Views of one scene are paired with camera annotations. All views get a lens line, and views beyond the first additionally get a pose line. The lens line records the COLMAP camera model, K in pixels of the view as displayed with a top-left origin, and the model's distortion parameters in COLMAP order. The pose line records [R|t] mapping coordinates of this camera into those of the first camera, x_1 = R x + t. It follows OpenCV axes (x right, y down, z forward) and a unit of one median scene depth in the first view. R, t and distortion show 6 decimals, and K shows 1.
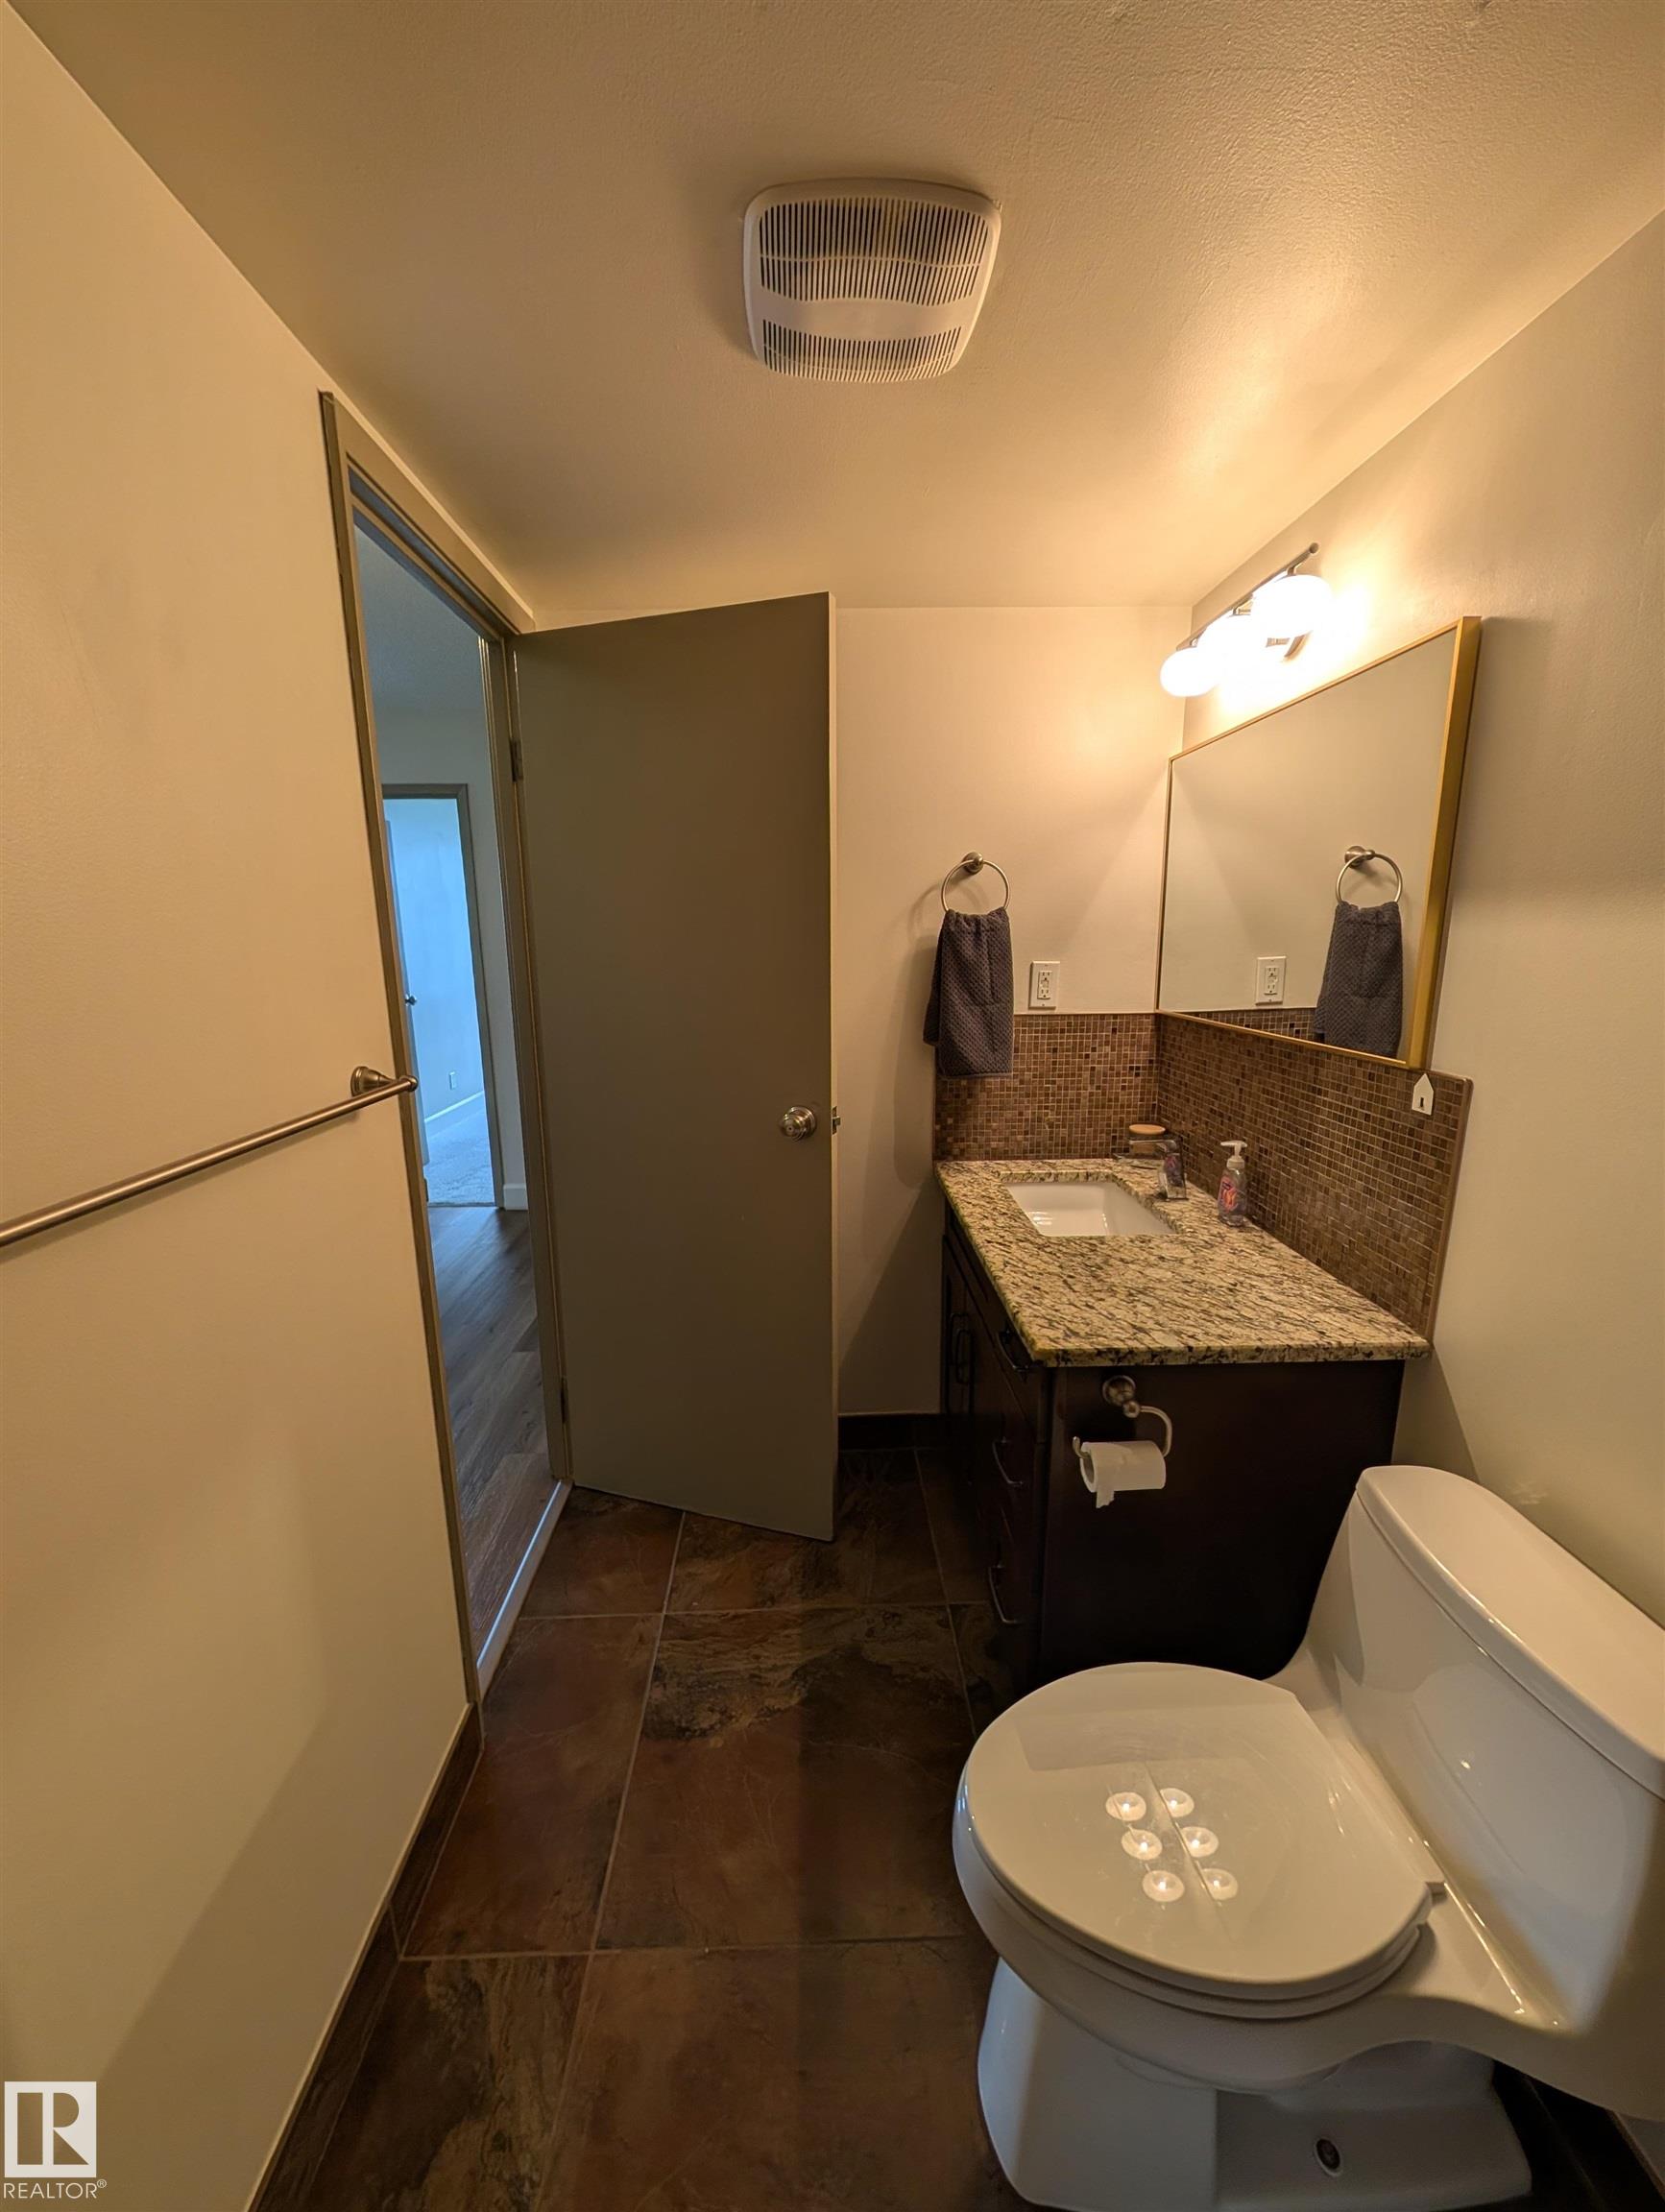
lens RADIAL K [[839.5, 0, 825.9], [0, 839.5, 1102.1], [0, 0, 1]] dist [0.000991, -0.000323]
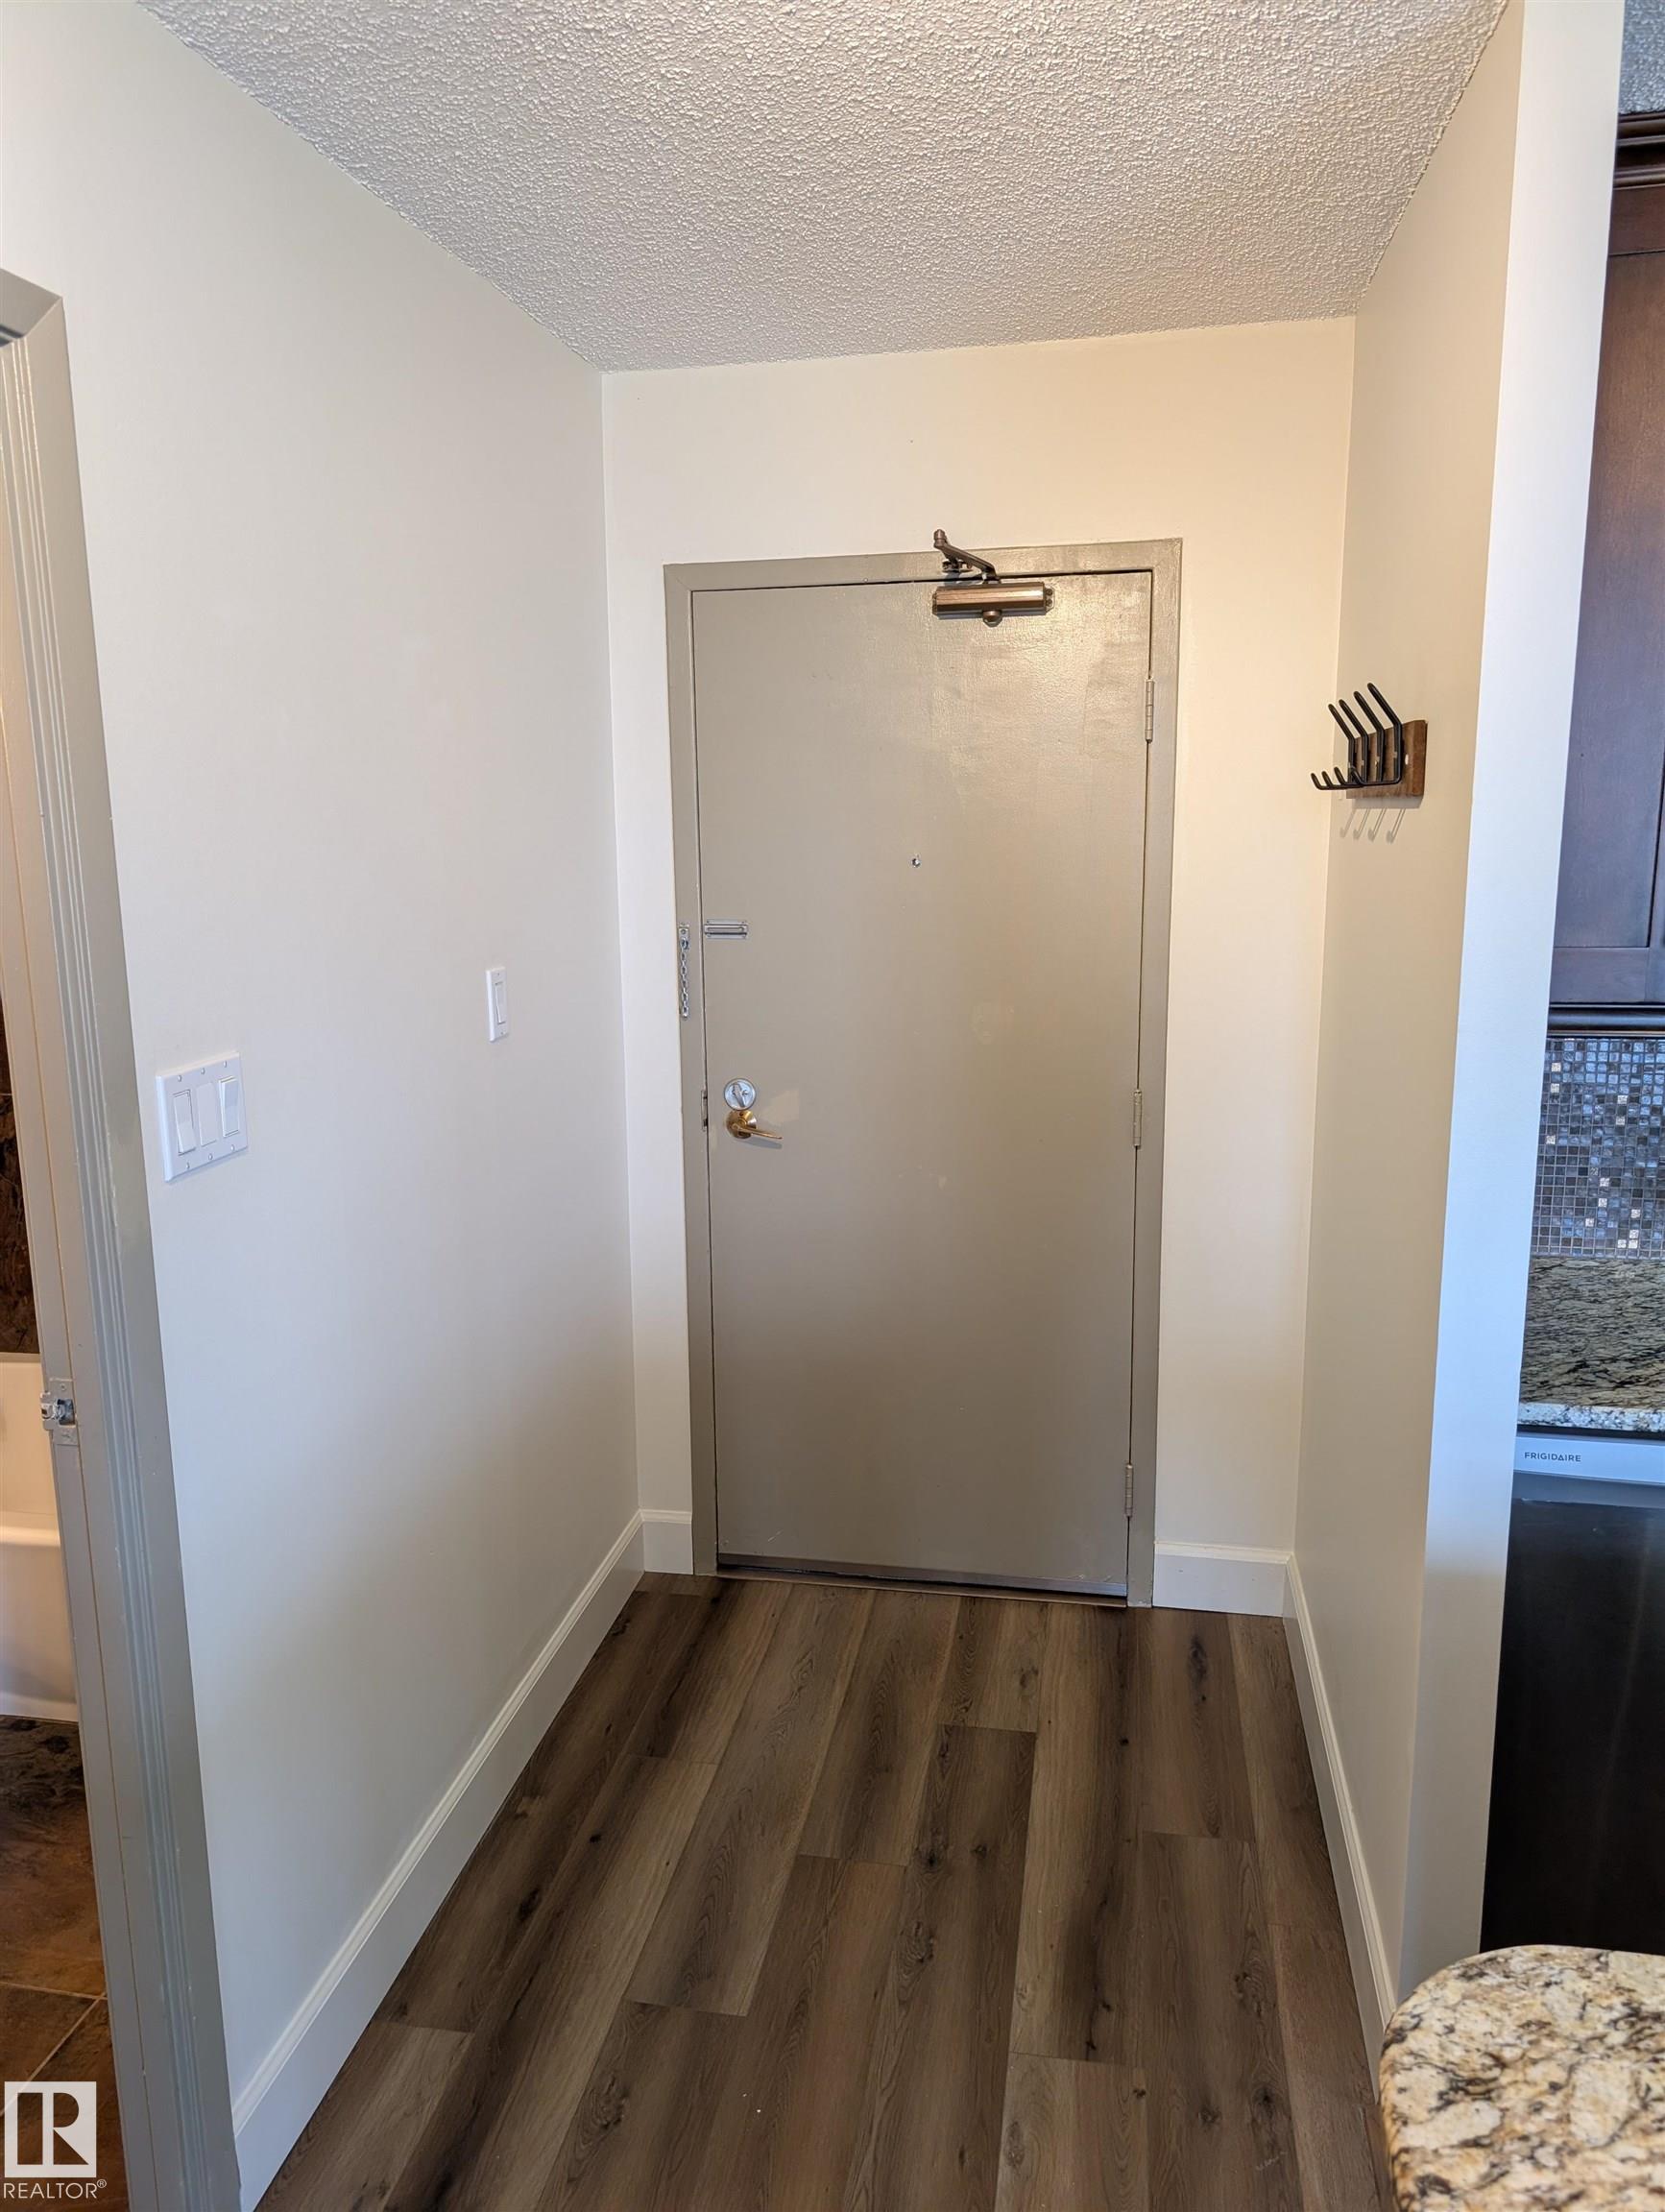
lens RADIAL K [[1588.3, 0, 797.8], [0, 1588.3, 1104.7], [0, 0, 1]] dist [0.034982, -0.032180]
pose [[-0.976118, -0.014761, 0.216739, -1.350593], [0.068234, 0.926366, 0.370392, -0.550966], [-0.206247, 0.376335, -0.903235, 1.961768]]
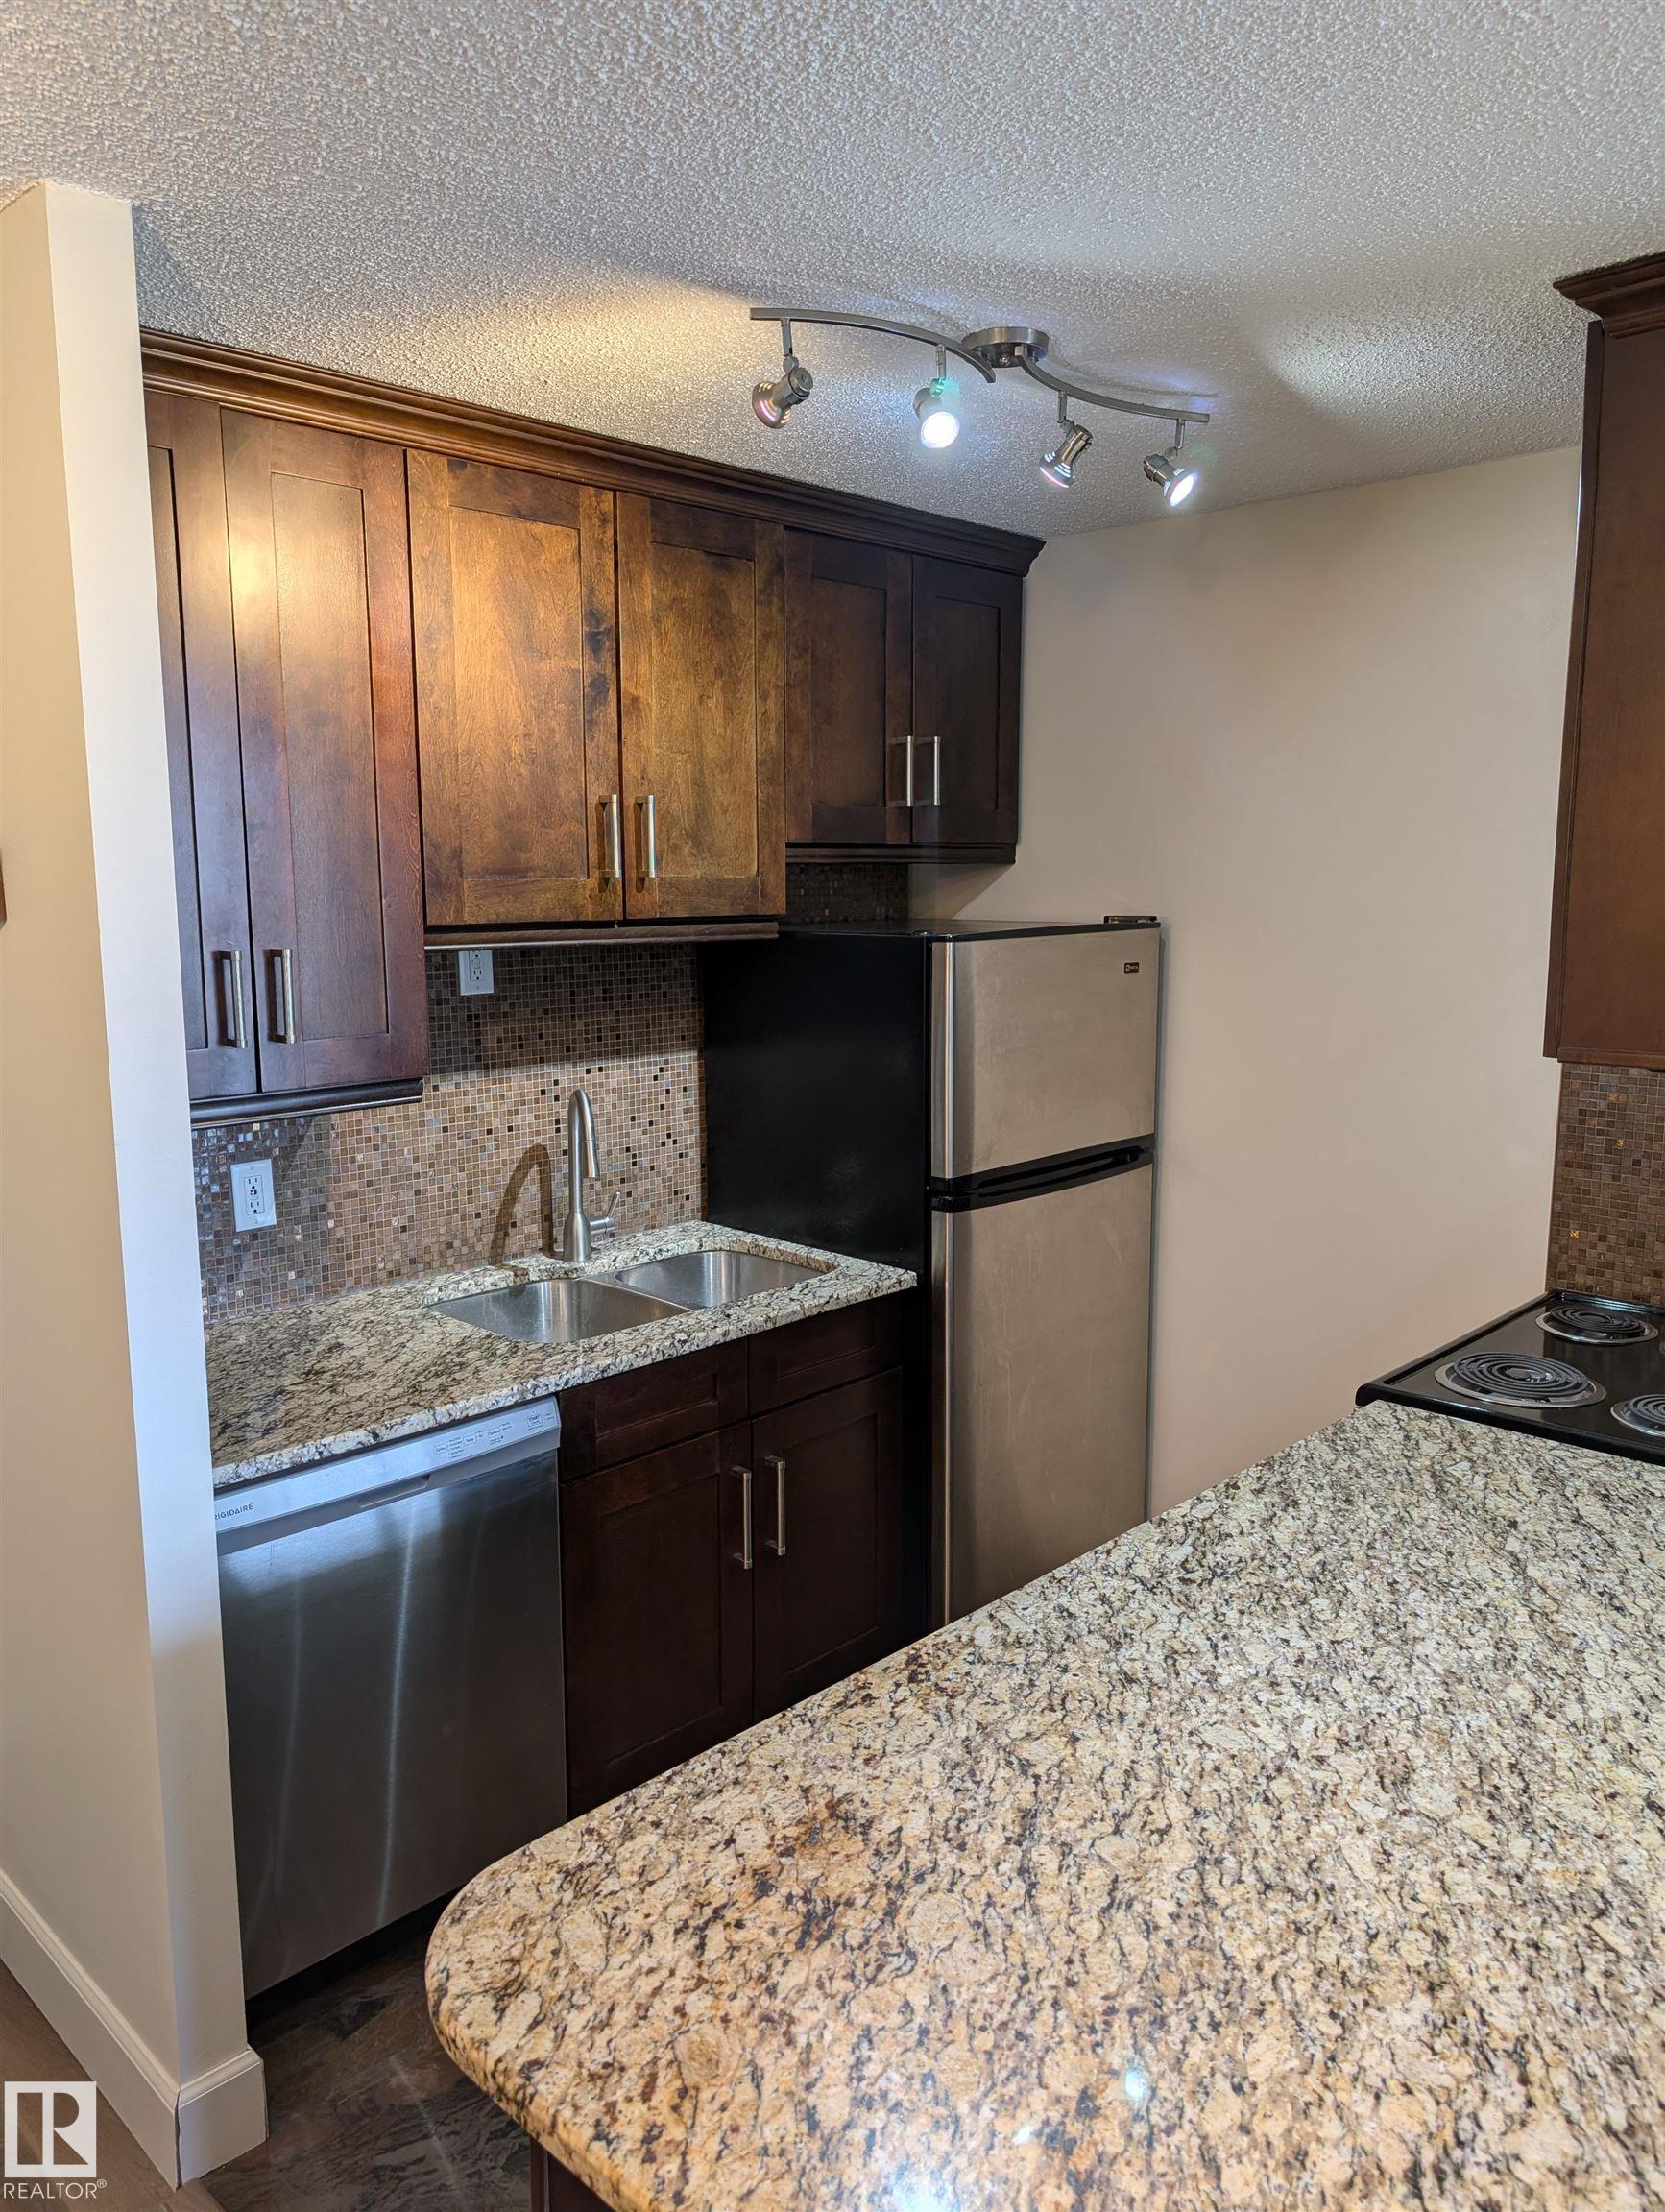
lens RADIAL K [[1587.9, 0, 817.9], [0, 1587.9, 1112.9], [0, 0, 1]] dist [0.030076, -0.030787]
pose [[-0.716433, 0.120465, -0.687177, -1.068118], [-0.126706, 0.946131, 0.297961, -0.606347], [0.686053, 0.300539, -0.662576, 1.978118]]
